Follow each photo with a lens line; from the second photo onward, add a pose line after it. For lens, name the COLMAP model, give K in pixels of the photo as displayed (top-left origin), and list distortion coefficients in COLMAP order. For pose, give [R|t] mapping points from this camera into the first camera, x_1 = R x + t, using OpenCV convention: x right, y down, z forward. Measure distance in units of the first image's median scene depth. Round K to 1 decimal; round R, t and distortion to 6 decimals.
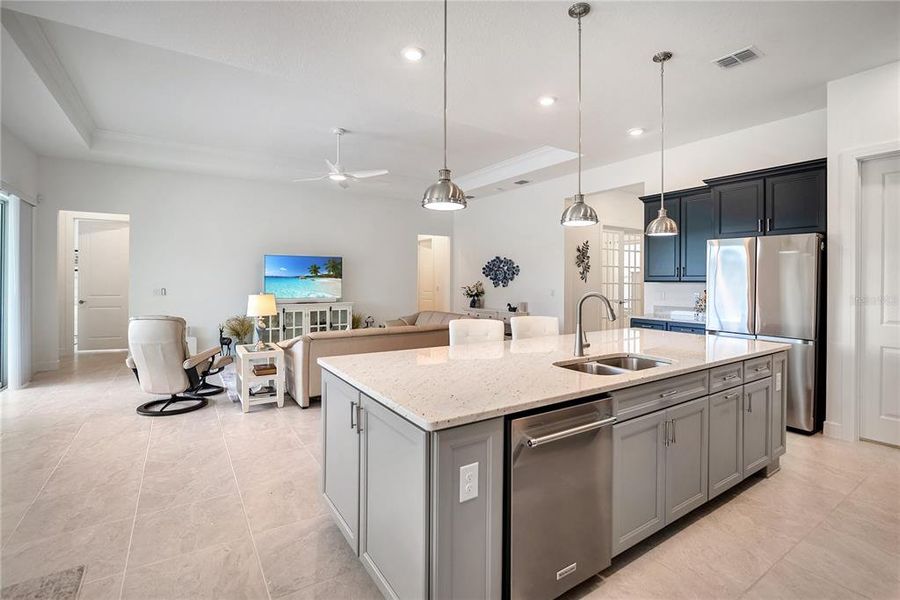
lens RADIAL K [[420.4, 0, 438.6], [0, 420.4, 286.9], [0, 0, 1]] dist [-0.012691, -0.003655]
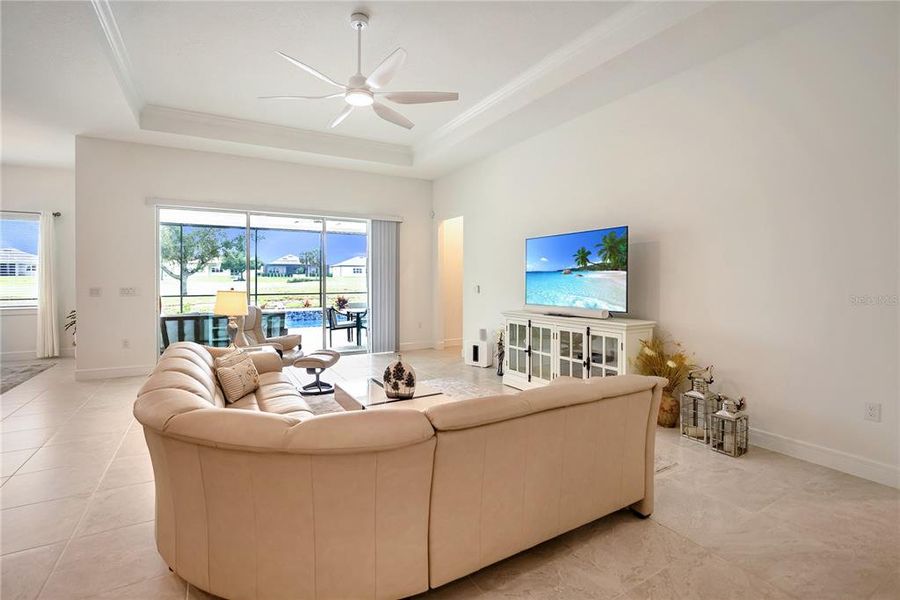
lens RADIAL K [[420.4, 0, 453.9], [0, 420.4, 275.5], [0, 0, 1]] dist [-0.012691, -0.003655]
pose [[-0.017398, -0.009355, -0.999805, 0.262137], [-0.014852, 0.999848, -0.009097, -0.008820], [0.999738, 0.014691, -0.017535, 0.848753]]
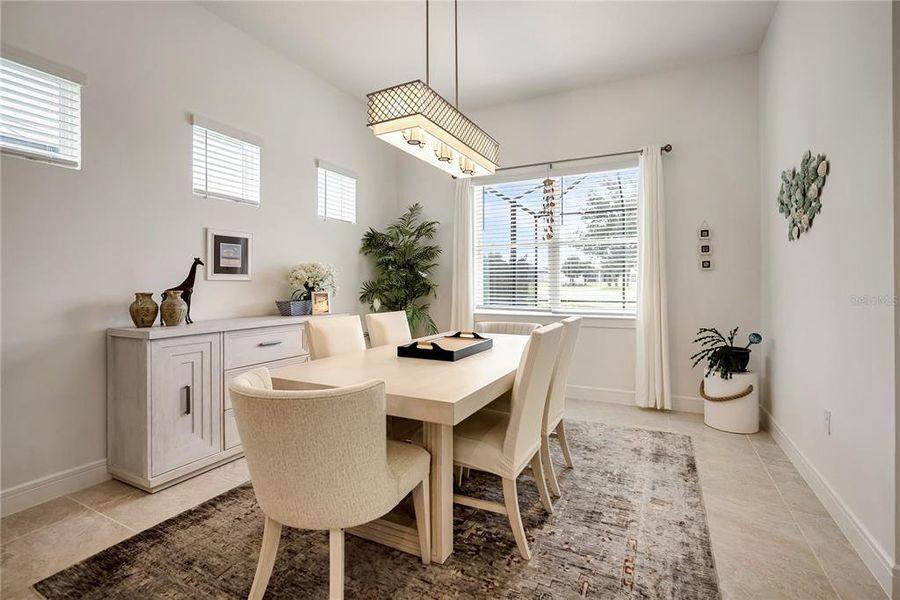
lens RADIAL K [[420.4, 0, 448.9], [0, 420.4, 285.2], [0, 0, 1]] dist [-0.012691, -0.003655]
pose [[-0.856234, -0.004394, -0.516569, -0.127133], [-0.013431, 0.999815, 0.013757, 0.021316], [0.516414, 0.018717, -0.856135, 0.292304]]
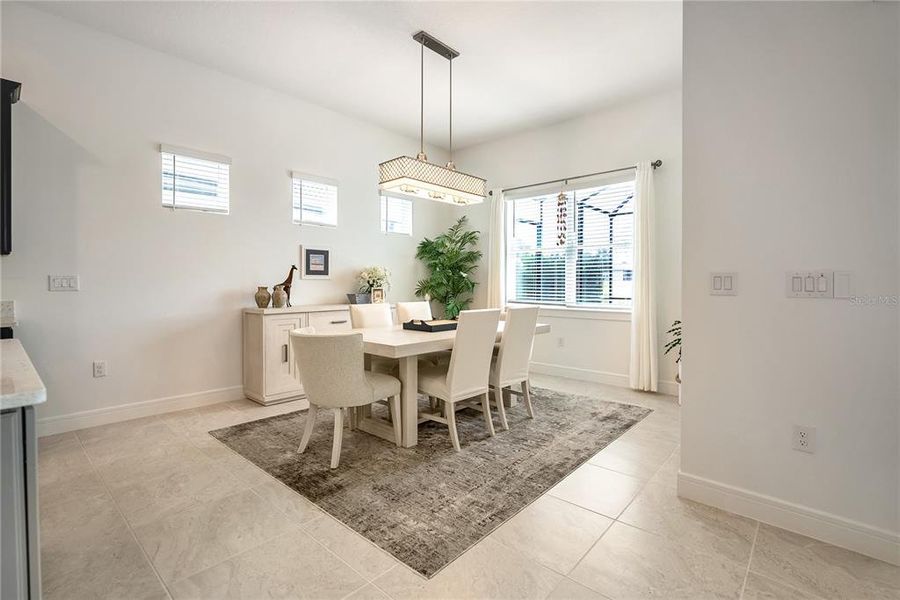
lens RADIAL K [[420.4, 0, 437.0], [0, 420.4, 288.2], [0, 0, 1]] dist [-0.012691, -0.003655]
pose [[-0.965436, -0.004615, -0.260598, -0.164975], [-0.012783, 0.999478, 0.029659, 0.017708], [0.260325, 0.031965, -0.964992, 0.461930]]
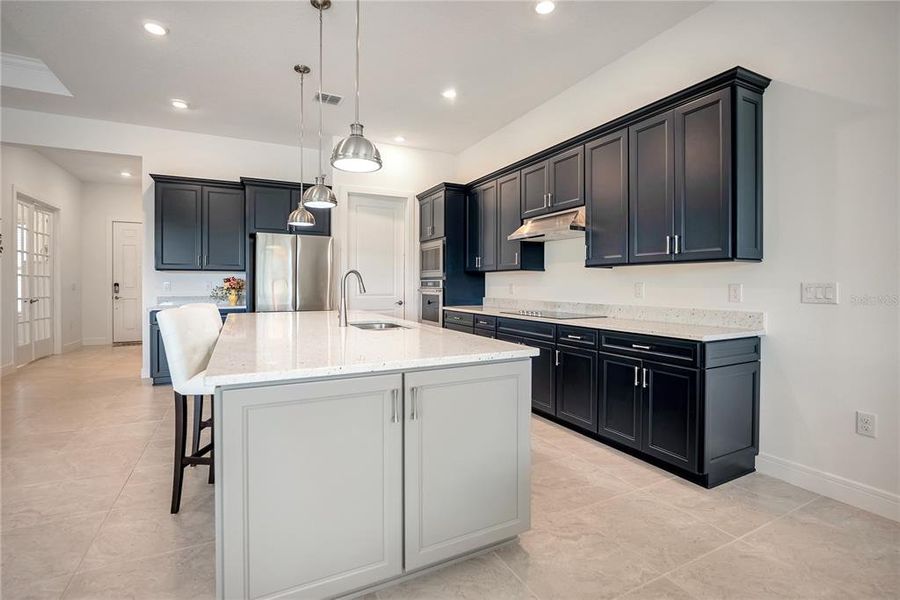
lens RADIAL K [[420.4, 0, 463.8], [0, 420.4, 286.5], [0, 0, 1]] dist [-0.012691, -0.003655]
pose [[0.084505, -0.009792, 0.996375, -0.245942], [0.014534, 0.999857, 0.008593, 0.018265], [-0.996317, 0.013755, 0.084635, 0.198293]]
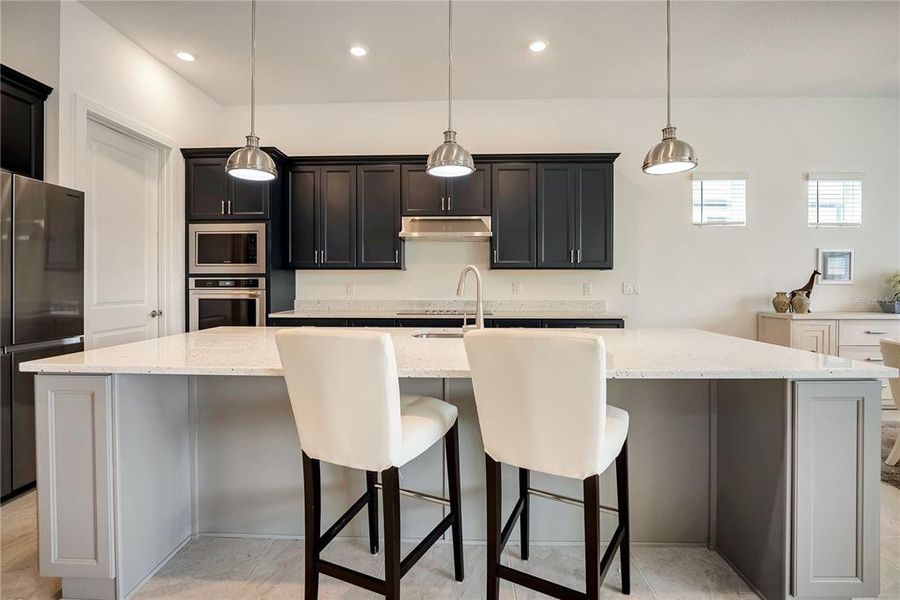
lens RADIAL K [[395.6, 0, 449.8], [0, 395.6, 293.0], [0, 0, 1]] dist [-0.018512, 0.000650]
pose [[-0.827987, -0.013868, 0.560576, -0.020902], [0.006162, 0.999409, 0.033826, 0.016220], [-0.560714, 0.031462, -0.827412, 0.552543]]
